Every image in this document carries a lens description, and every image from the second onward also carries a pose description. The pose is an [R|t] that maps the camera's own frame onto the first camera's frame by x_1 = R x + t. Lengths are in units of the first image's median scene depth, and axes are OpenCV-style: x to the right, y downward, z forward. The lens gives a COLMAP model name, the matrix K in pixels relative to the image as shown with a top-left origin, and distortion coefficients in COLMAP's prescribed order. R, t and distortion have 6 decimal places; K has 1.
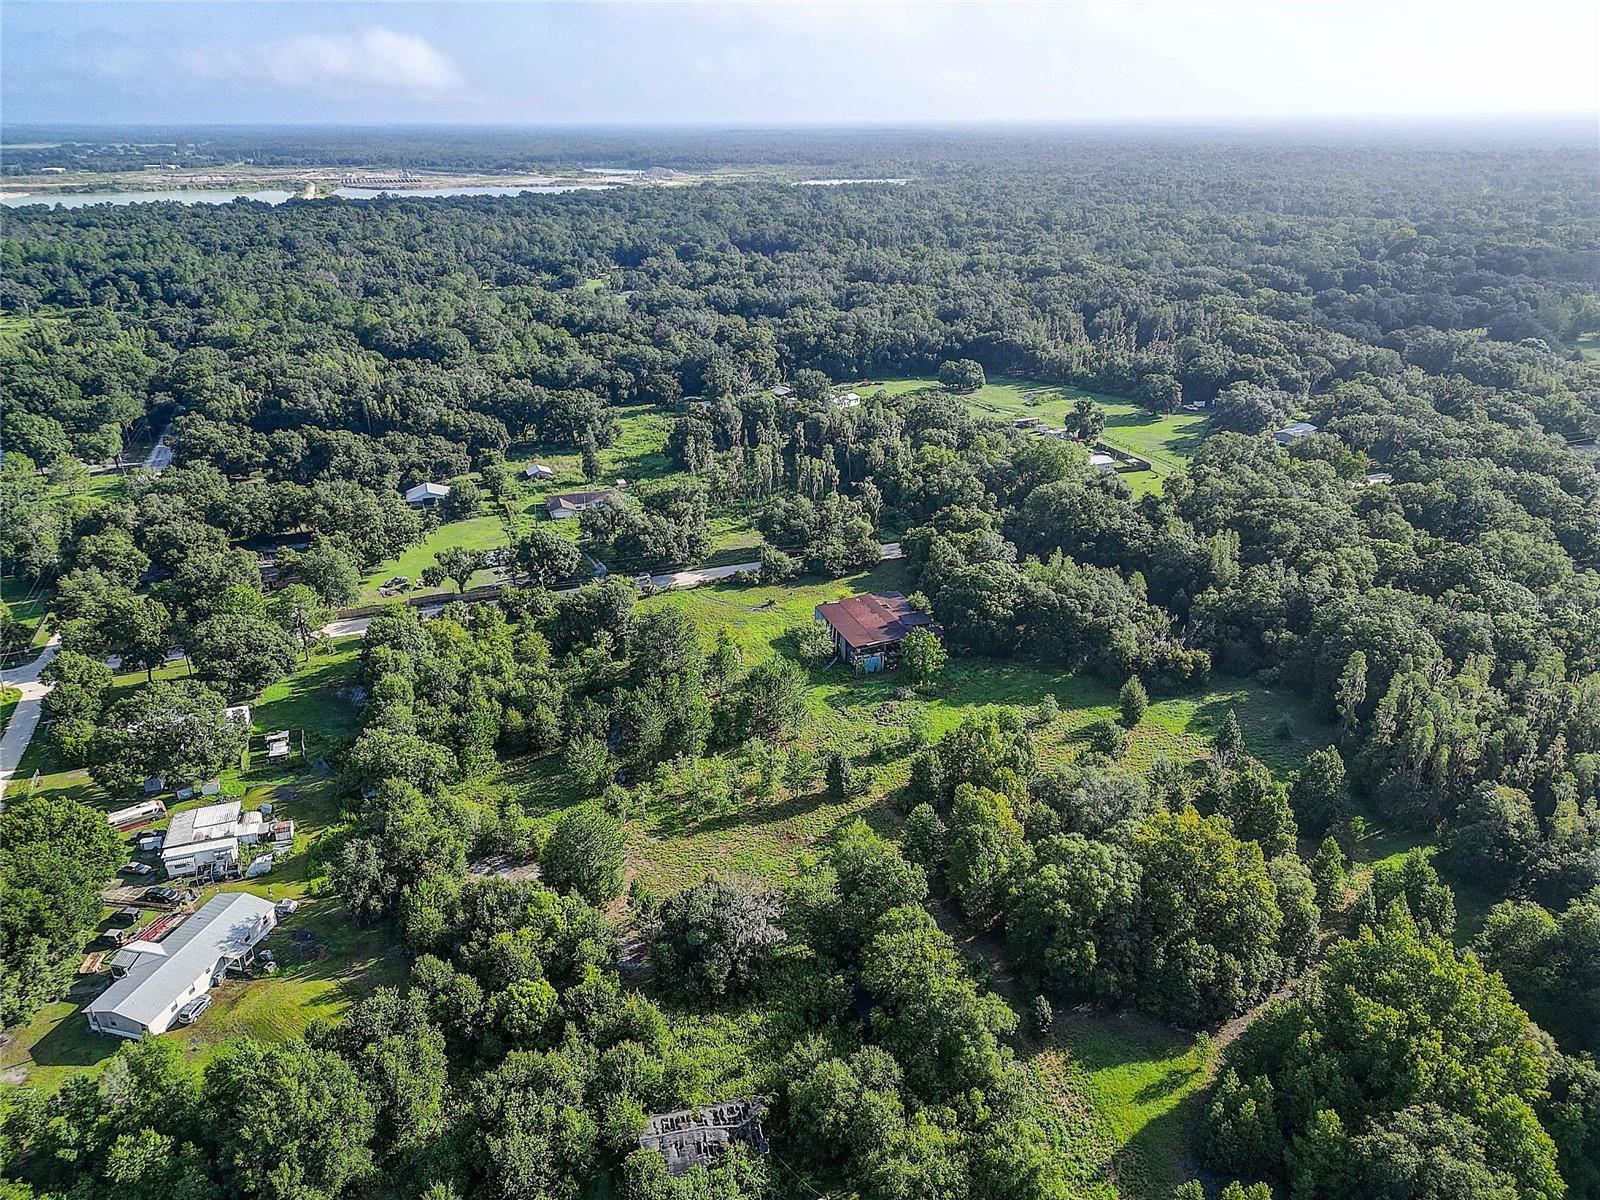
lens RADIAL K [[1116.7, 0, 797.6], [0, 1116.7, 601.8], [0, 0, 1]] dist [0.076411, -0.070686]
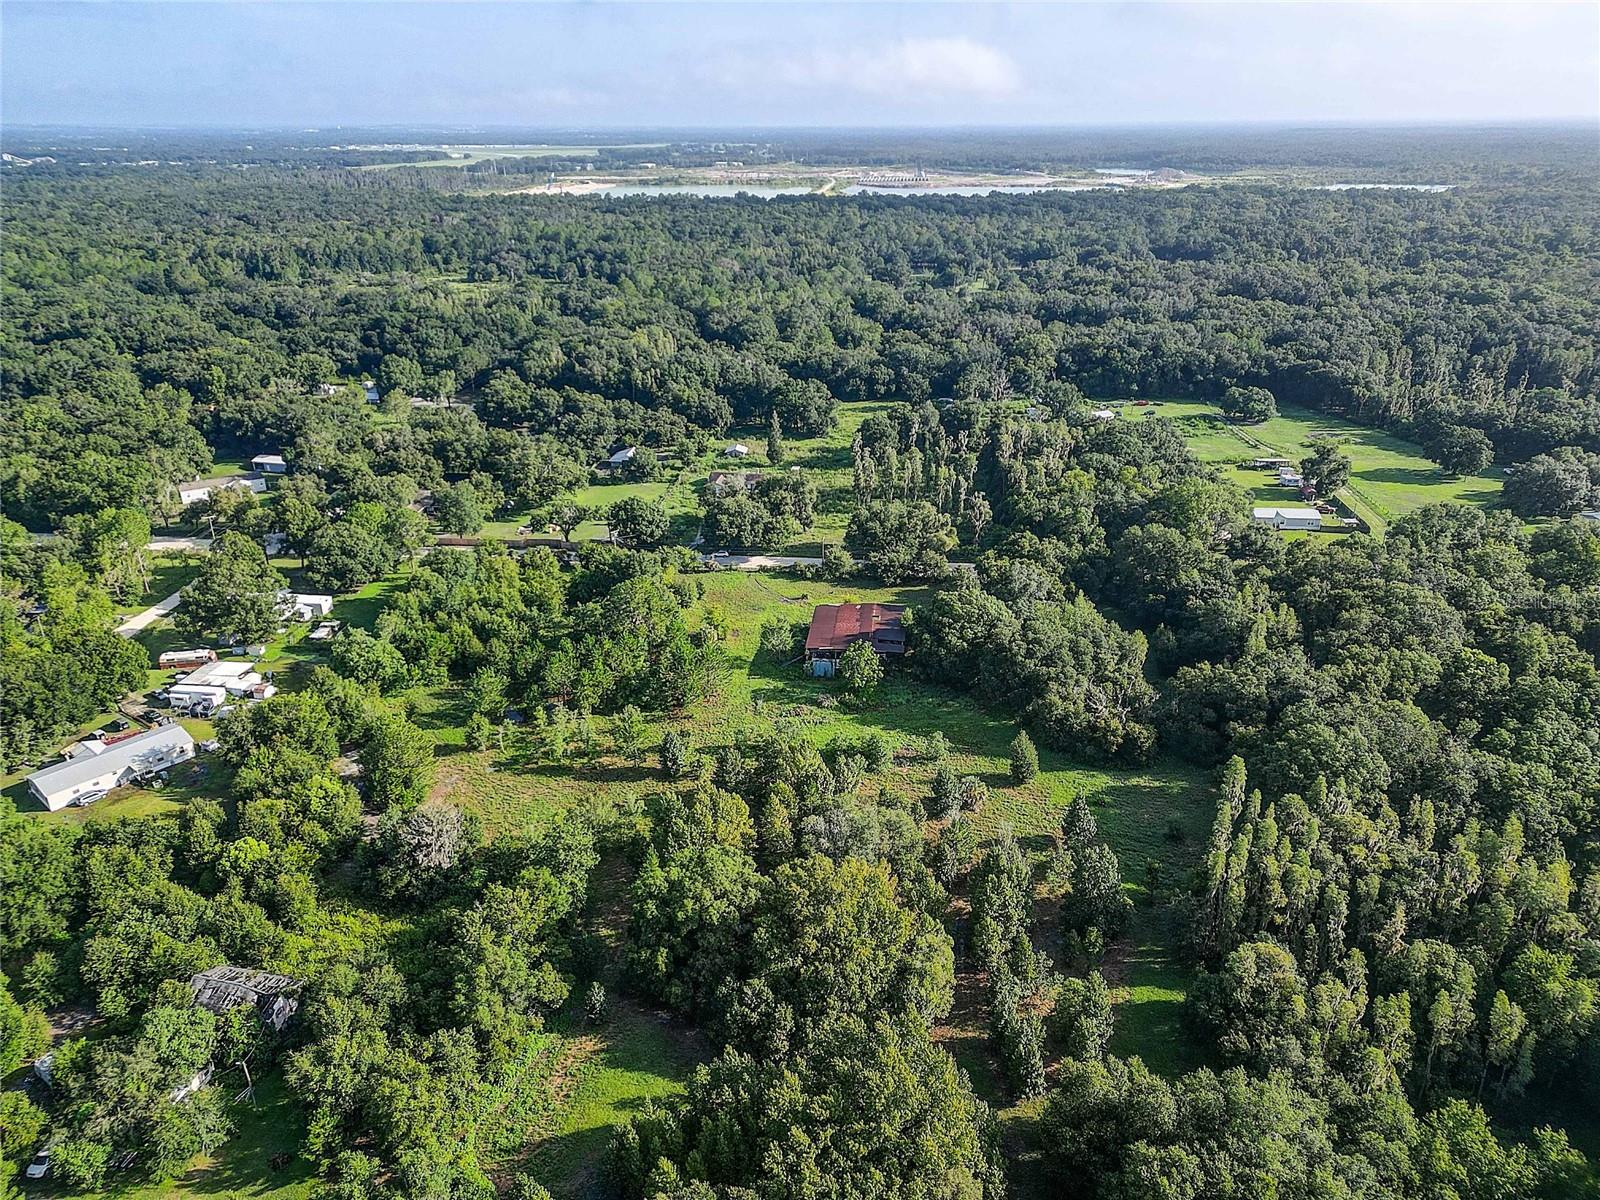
lens RADIAL K [[1116.7, 0, 797.6], [0, 1116.7, 601.8], [0, 0, 1]] dist [0.076411, -0.070686]
pose [[0.896807, 0.176411, -0.405729, 0.261436], [-0.176387, 0.983595, 0.037788, -0.021921], [0.405739, 0.037677, 0.913212, 0.045539]]
